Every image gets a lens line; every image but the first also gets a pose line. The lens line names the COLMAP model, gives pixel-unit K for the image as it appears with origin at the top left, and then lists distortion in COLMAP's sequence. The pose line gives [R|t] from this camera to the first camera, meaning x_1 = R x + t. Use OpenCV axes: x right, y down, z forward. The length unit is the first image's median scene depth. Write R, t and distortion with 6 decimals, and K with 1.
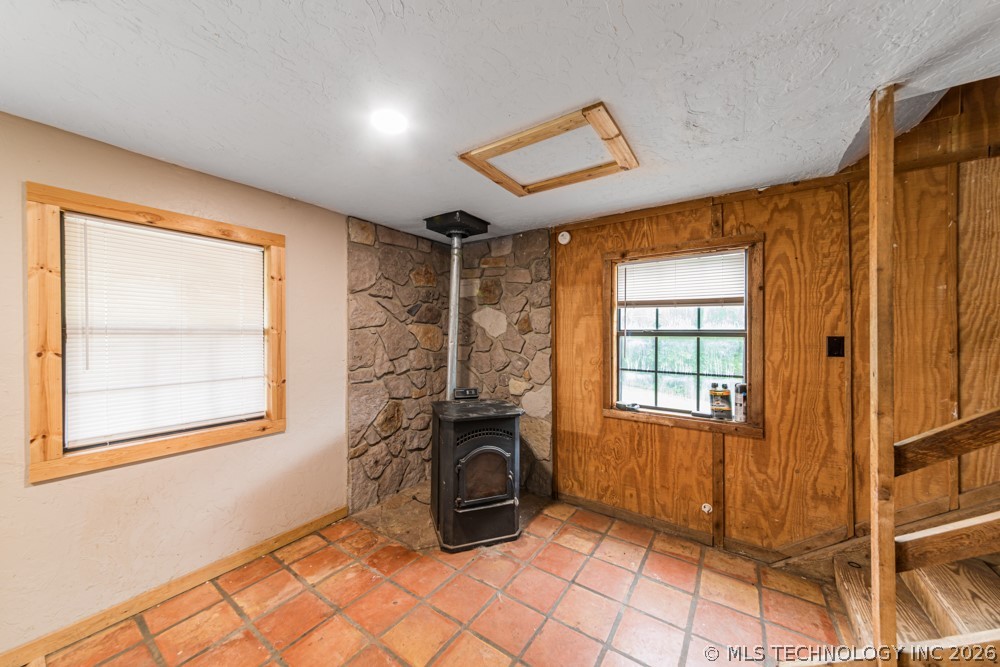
lens RADIAL K [[356.9, 0, 497.8], [0, 356.9, 329.2], [0, 0, 1]] dist [-0.005404, 0.000894]
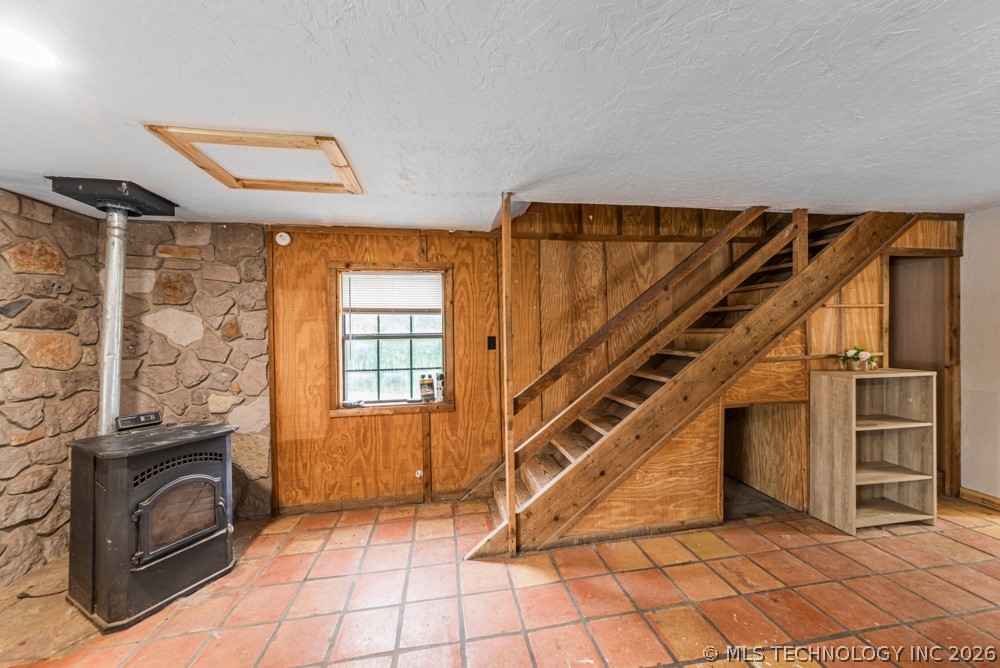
lens RADIAL K [[356.9, 0, 505.0], [0, 356.9, 331.3], [0, 0, 1]] dist [-0.005404, 0.000894]
pose [[0.715858, -0.010313, 0.698170, -0.073631], [0.013250, 0.999912, 0.001185, -0.002047], [-0.698120, 0.008402, 0.715931, -0.124056]]
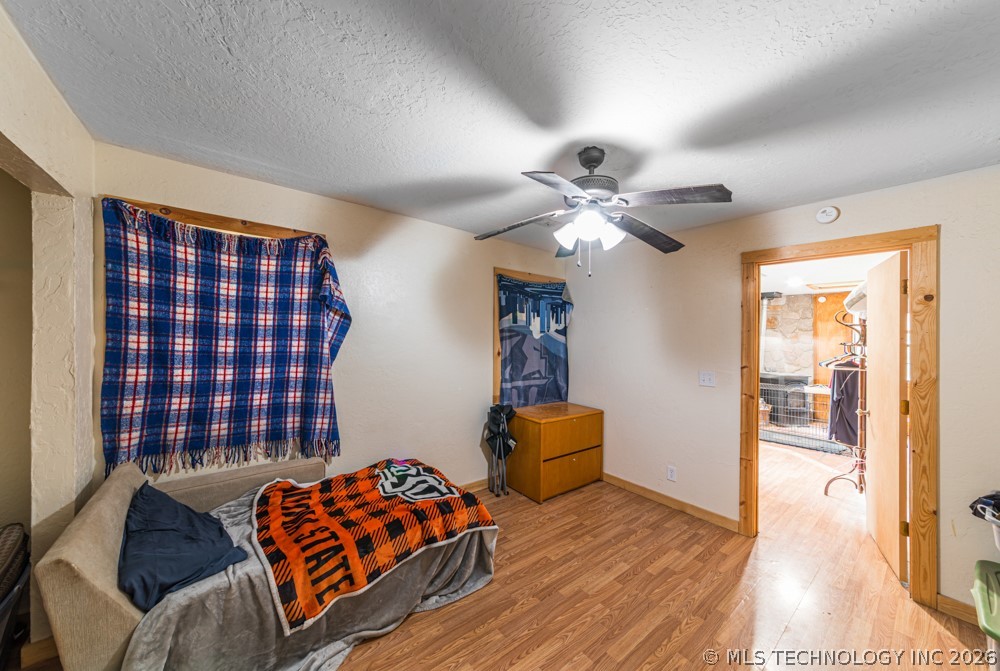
lens RADIAL K [[356.9, 0, 505.5], [0, 356.9, 332.6], [0, 0, 1]] dist [-0.005404, 0.000894]
pose [[0.959360, 0.007971, -0.282073, -1.351073], [-0.009587, 0.999945, -0.004349, -0.034386], [0.282023, 0.006877, 0.959383, -2.079040]]
